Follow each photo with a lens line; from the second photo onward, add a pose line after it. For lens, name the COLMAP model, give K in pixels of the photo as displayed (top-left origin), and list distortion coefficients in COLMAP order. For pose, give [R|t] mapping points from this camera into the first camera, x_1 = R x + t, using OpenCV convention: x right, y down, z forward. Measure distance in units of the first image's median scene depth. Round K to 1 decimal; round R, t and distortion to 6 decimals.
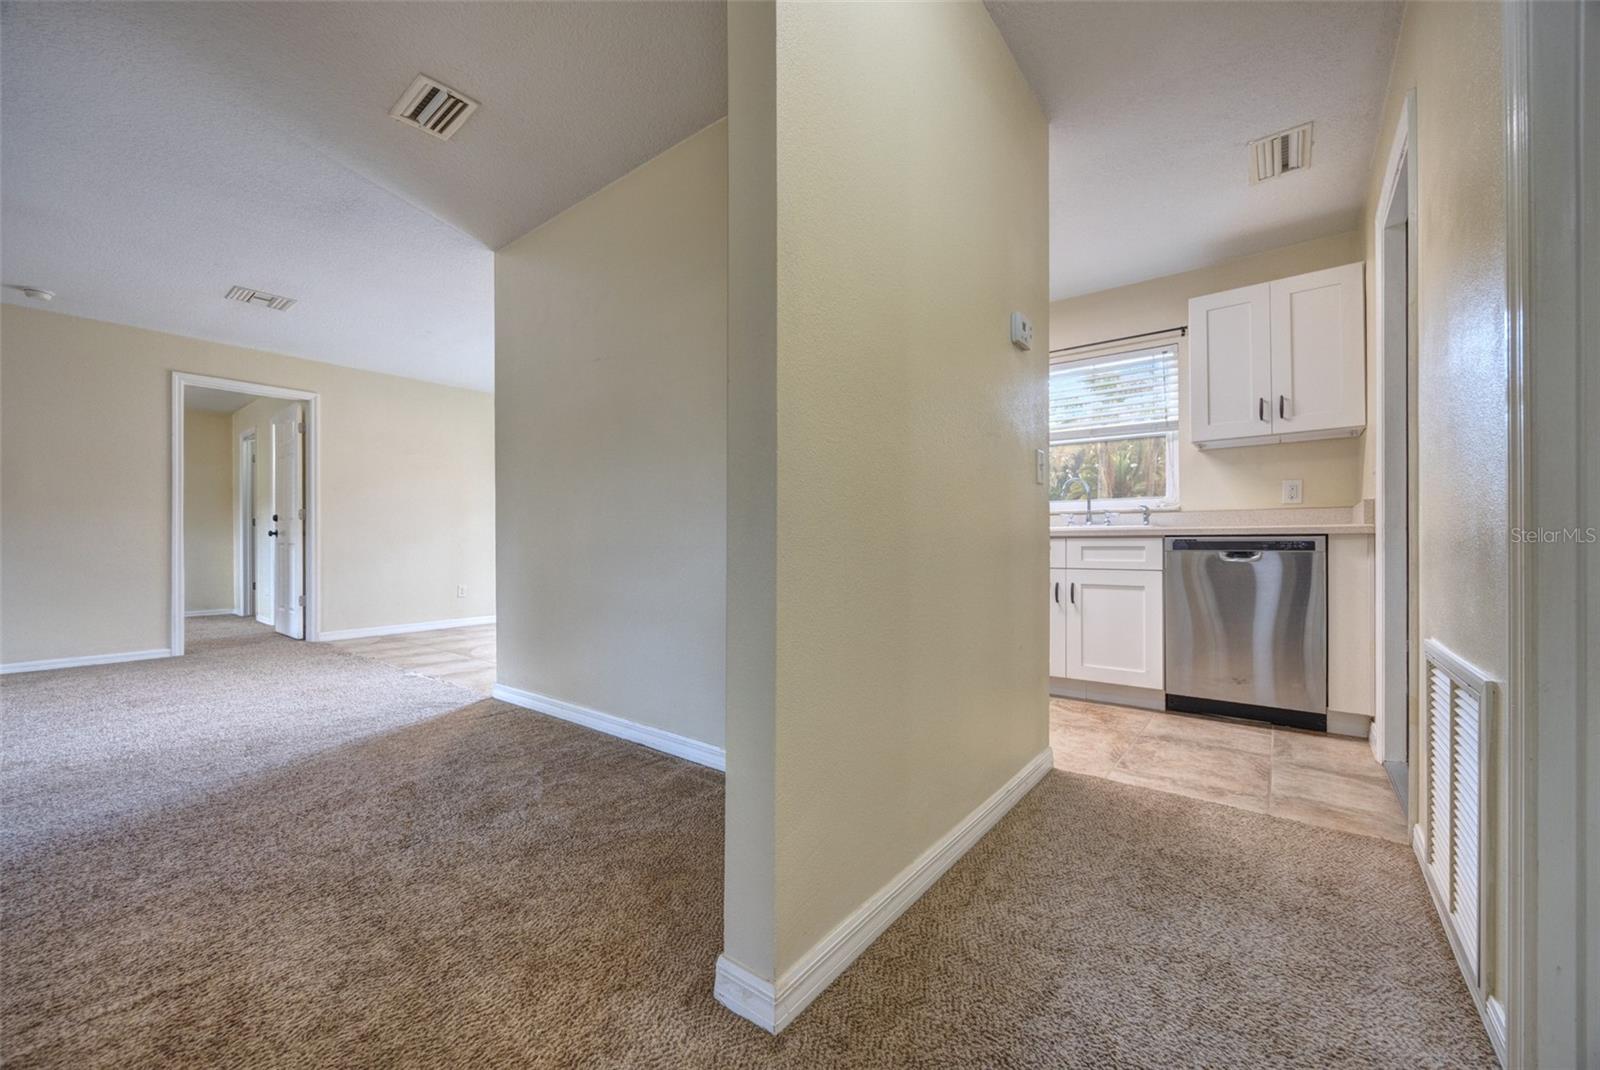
lens RADIAL K [[623.9, 0, 798.8], [0, 623.9, 540.6], [0, 0, 1]] dist [0.000385, 0.000083]
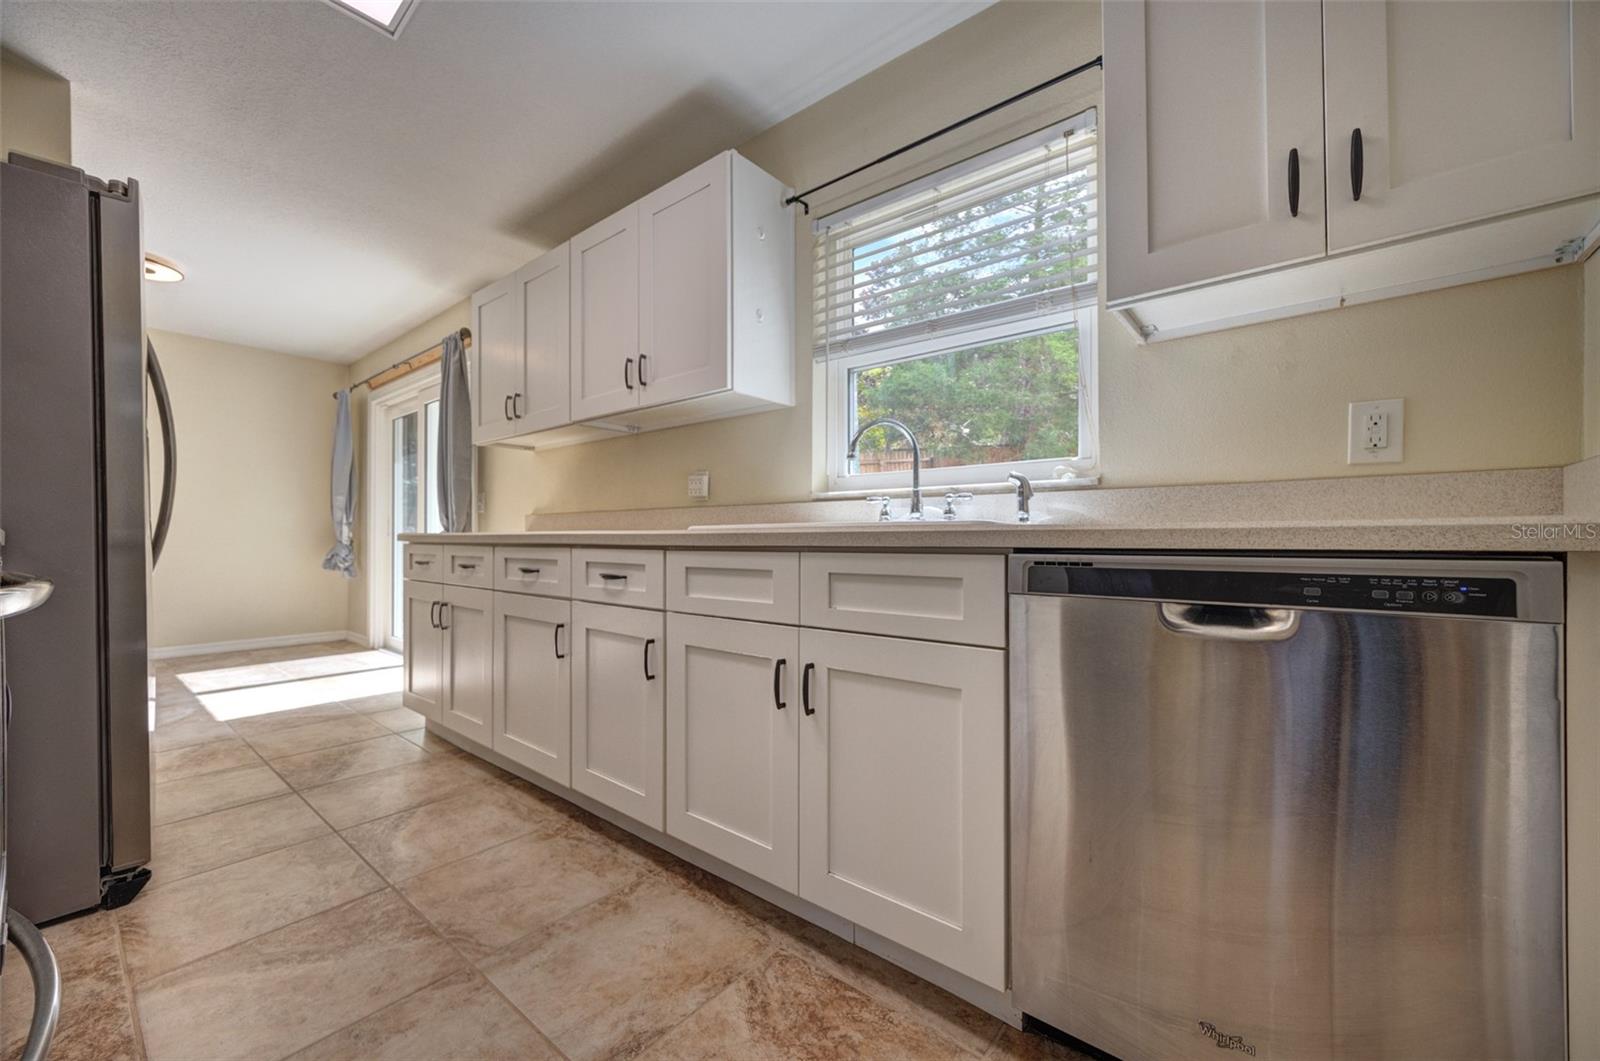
lens RADIAL K [[615.9, 0, 793.1], [0, 615.9, 538.9], [0, 0, 1]] dist [-0.000935, 0.000370]
pose [[0.999429, 0.000107, -0.033785, 0.468233], [-0.000012, 0.999996, 0.002793, -0.014212], [0.033785, -0.002791, 0.999425, 0.639948]]
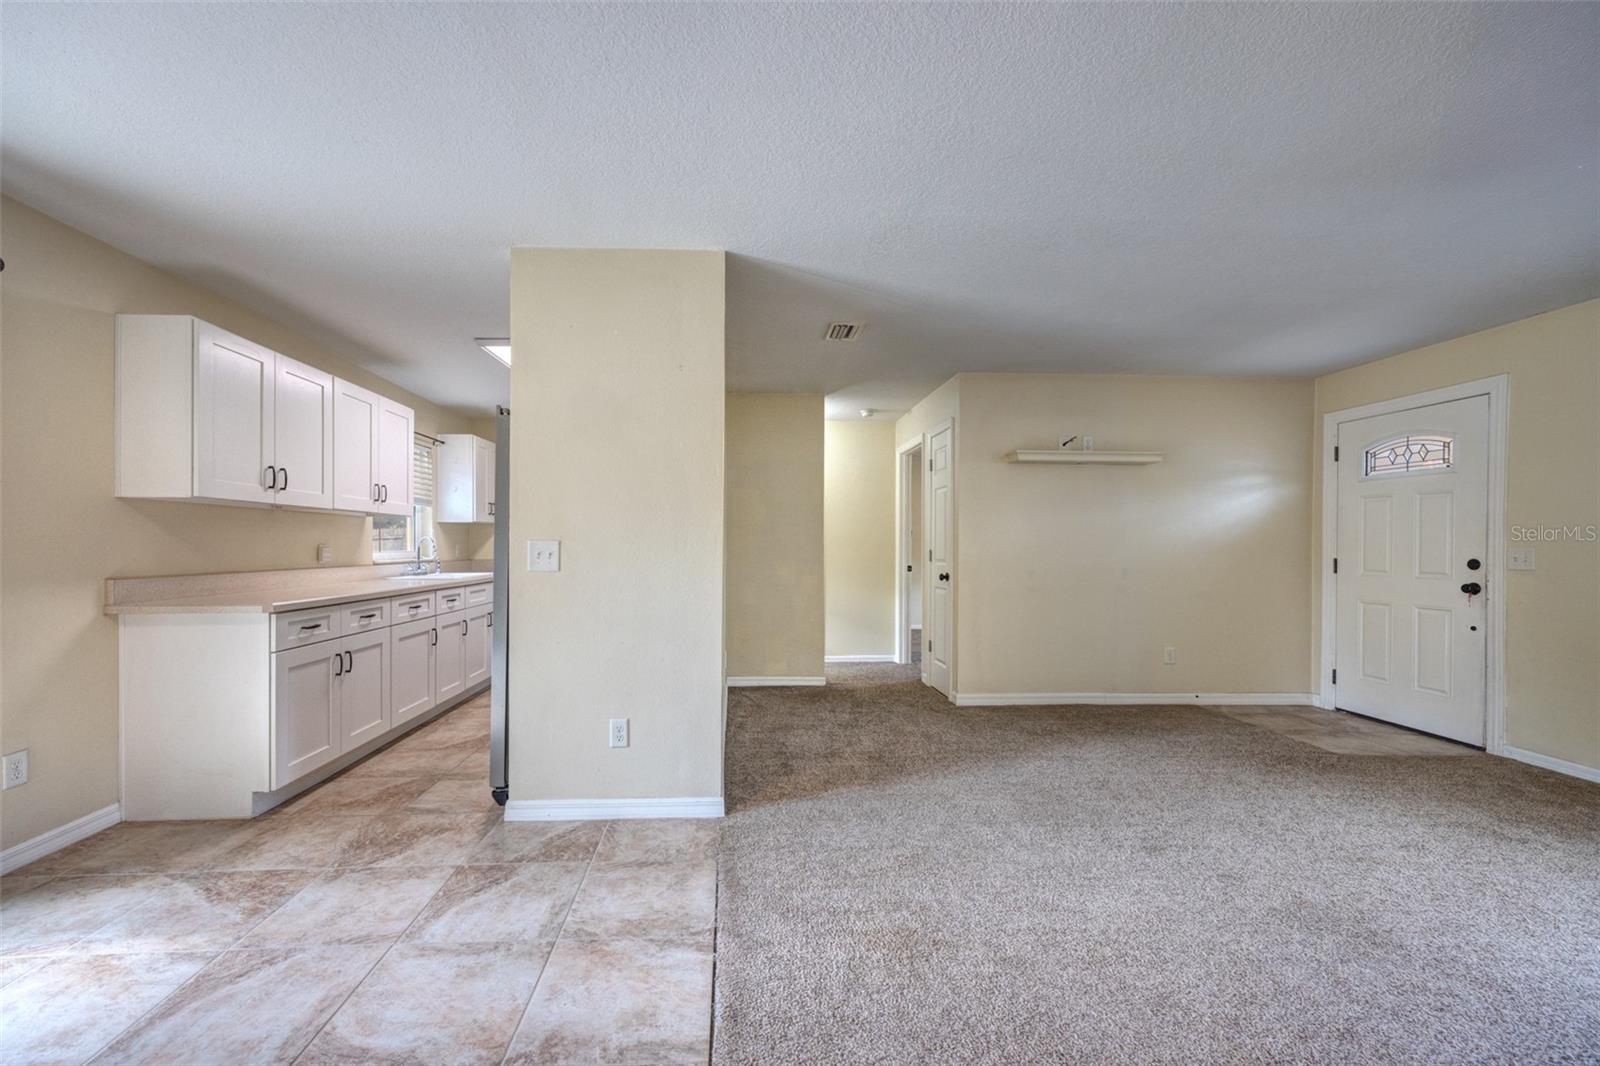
lens RADIAL K [[646.4, 0, 760.5], [0, 646.4, 554.5], [0, 0, 1]] dist [0.006682, -0.000538]
pose [[-0.644082, -0.009971, 0.764891, -1.187532], [-0.001311, 0.999928, 0.011931, -0.091767], [-0.764955, 0.006682, -0.644049, 1.568183]]
